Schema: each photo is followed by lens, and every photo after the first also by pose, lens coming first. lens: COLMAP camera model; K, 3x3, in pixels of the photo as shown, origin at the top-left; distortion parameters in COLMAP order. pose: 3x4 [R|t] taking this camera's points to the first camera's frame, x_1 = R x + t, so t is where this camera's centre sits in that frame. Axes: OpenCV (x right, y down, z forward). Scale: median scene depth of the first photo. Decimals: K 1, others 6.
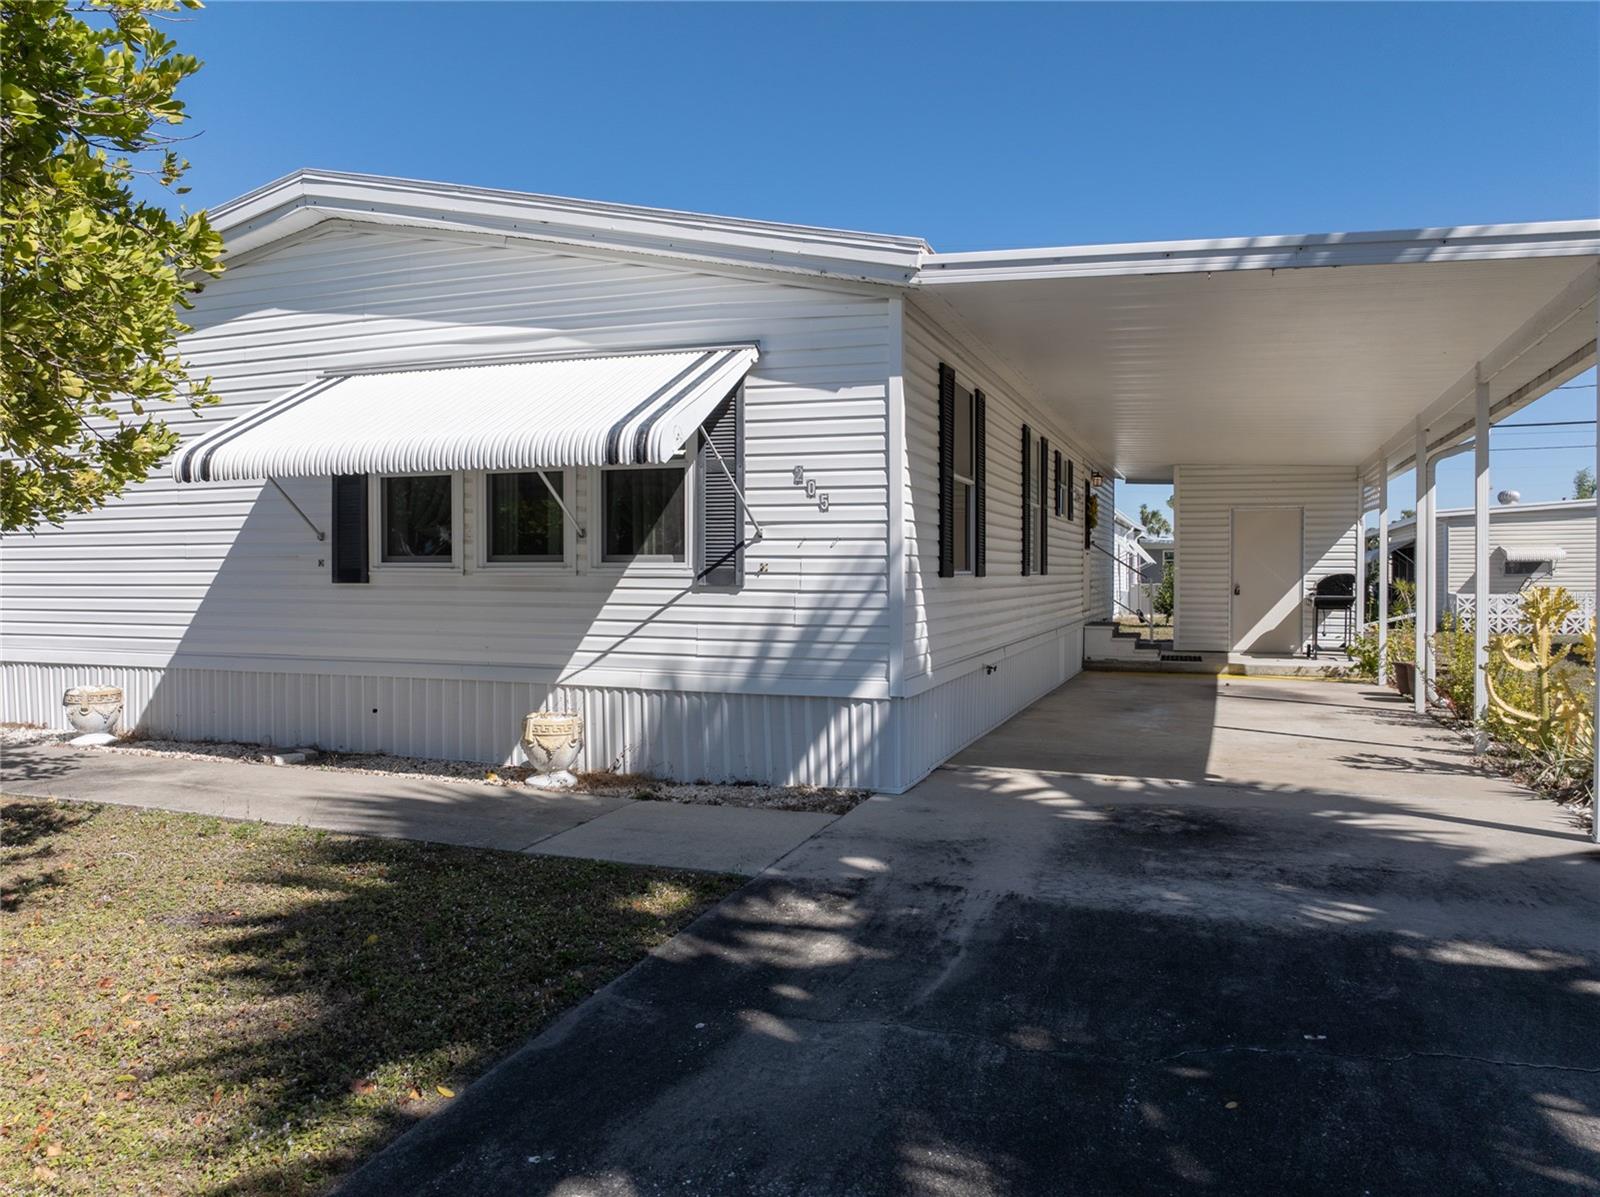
lens RADIAL K [[1155.8, 0, 794.3], [0, 1155.8, 598.4], [0, 0, 1]] dist [-0.052150, 0.023766]
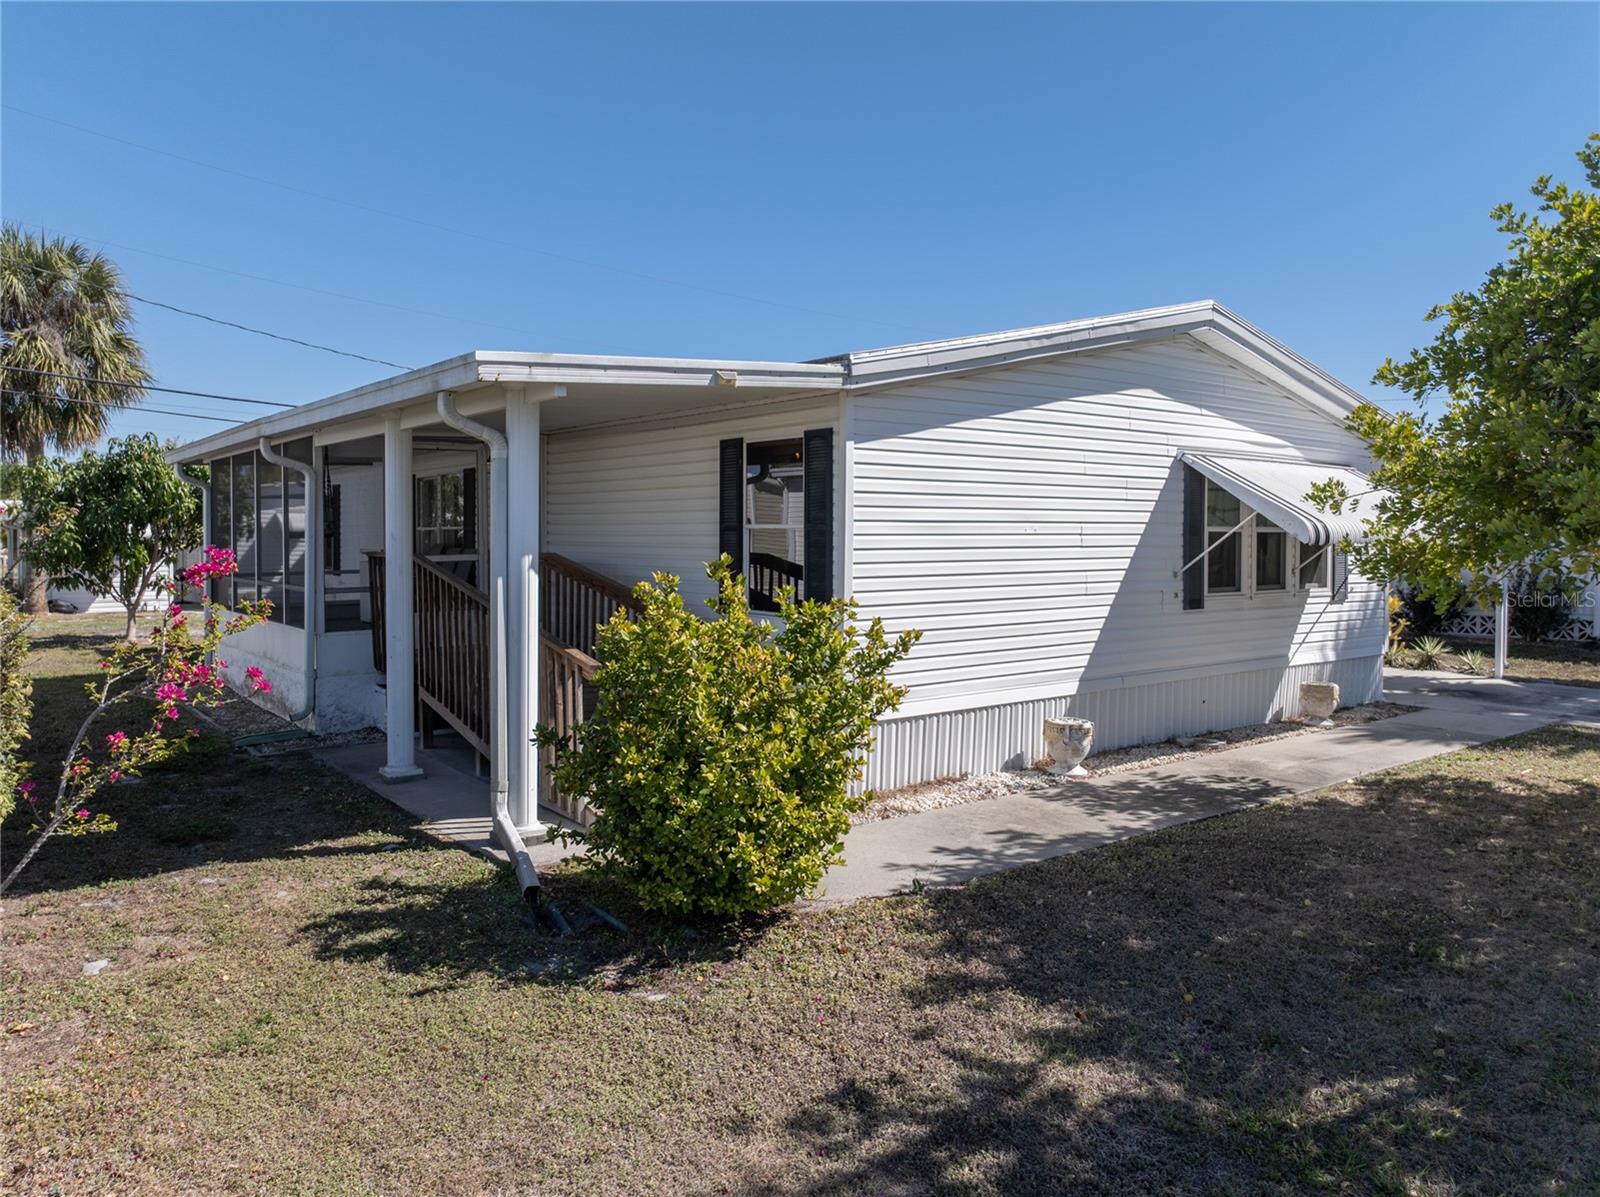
lens RADIAL K [[1155.8, 0, 805.9], [0, 1155.8, 597.2], [0, 0, 1]] dist [-0.052150, 0.023766]
pose [[0.536888, -0.045973, 0.842400, -1.831799], [0.018701, 0.998917, 0.042597, -0.097000], [-0.843446, -0.007116, 0.537167, 0.689134]]
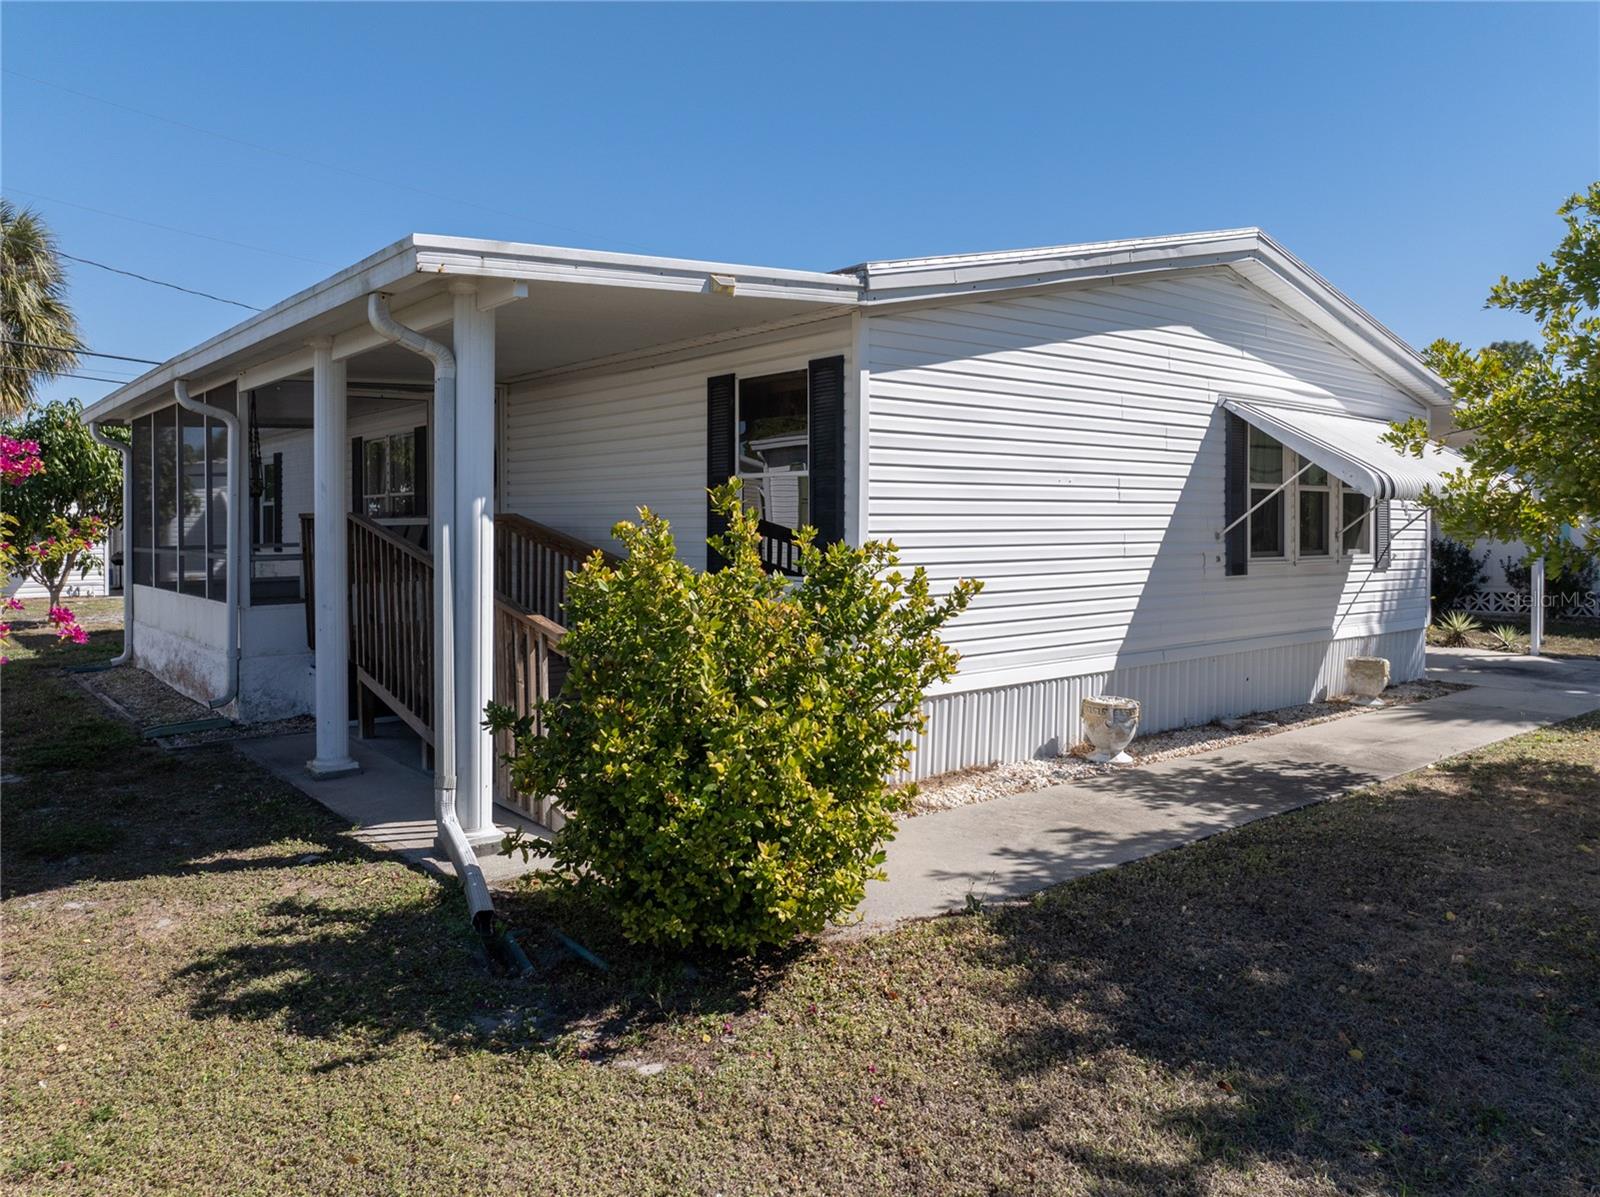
lens RADIAL K [[1155.8, 0, 801.4], [0, 1155.8, 566.9], [0, 0, 1]] dist [-0.052150, 0.023766]
pose [[0.514919, -0.032881, 0.856608, -1.711328], [0.022936, 0.999435, 0.024577, -0.064490], [-0.856932, 0.006992, 0.515382, 0.804794]]
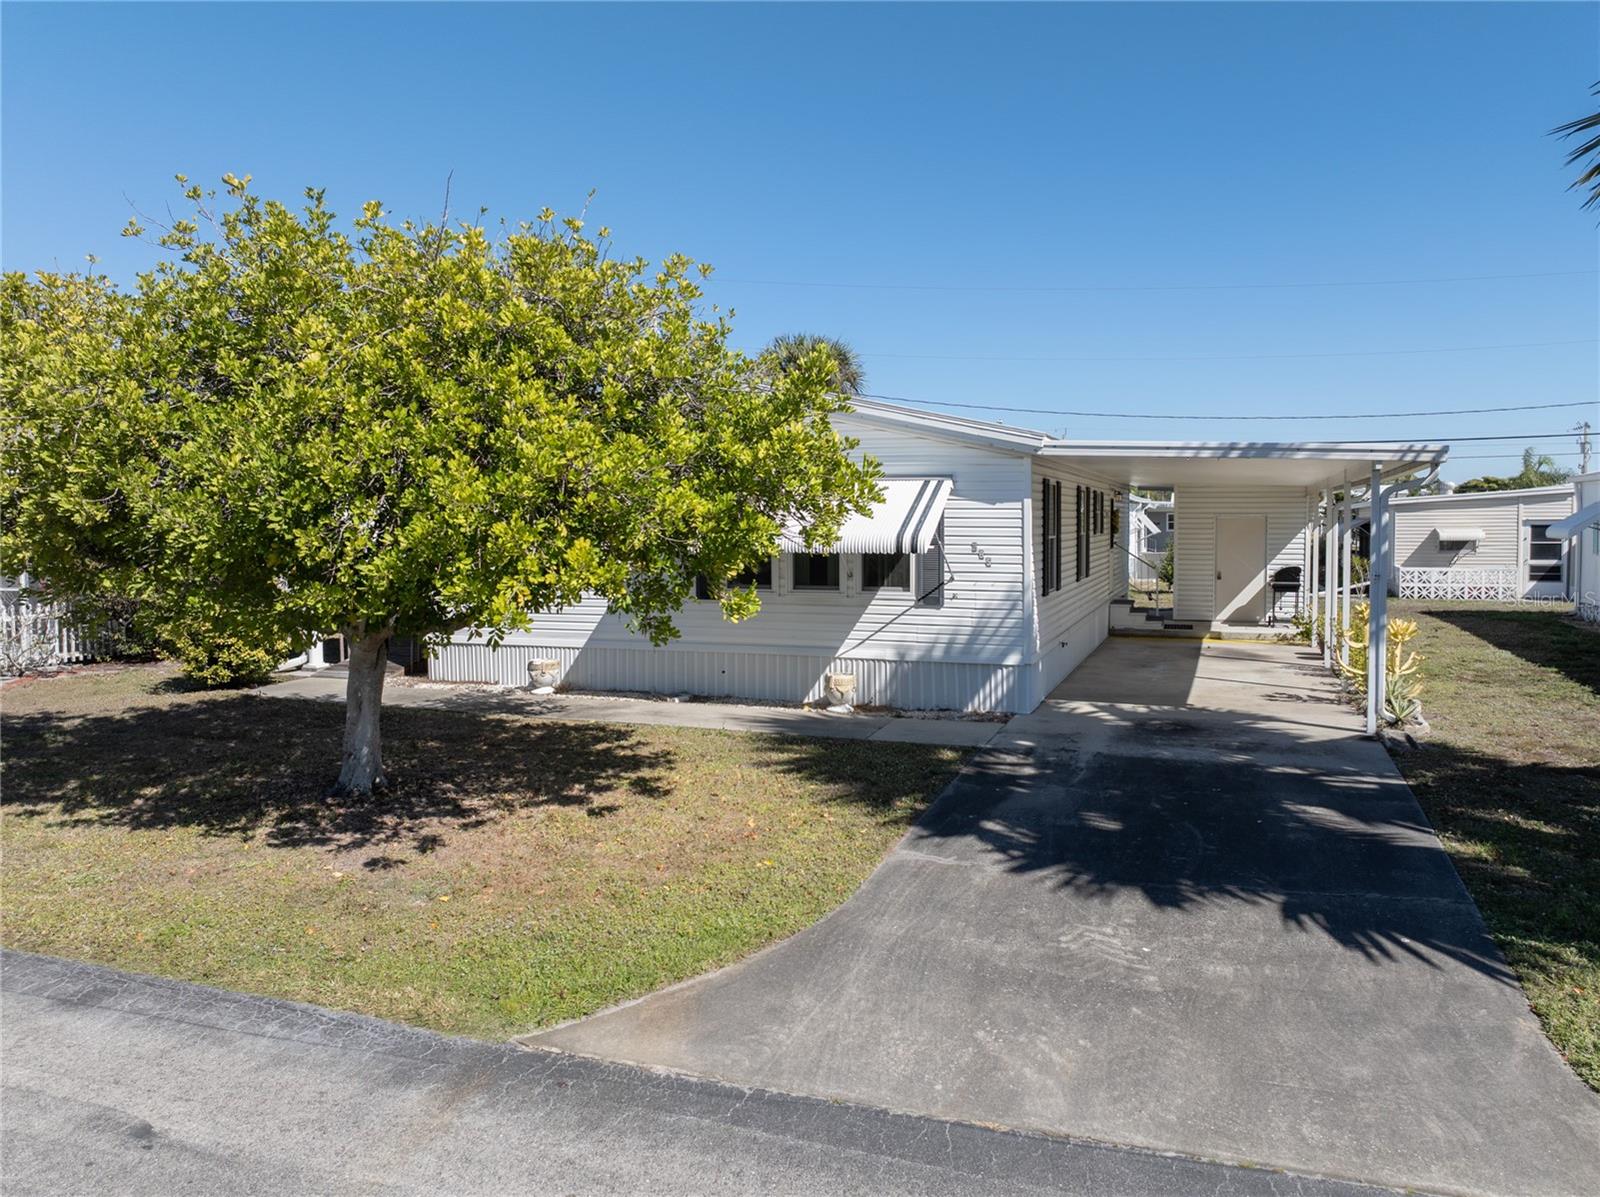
lens RADIAL K [[1155.8, 0, 812.1], [0, 1155.8, 591.5], [0, 0, 1]] dist [-0.052150, 0.023766]
pose [[0.999924, -0.005090, 0.011267, -0.256418], [0.004625, 0.999153, 0.040893, -0.102054], [-0.011466, -0.040838, 0.999100, -0.806809]]
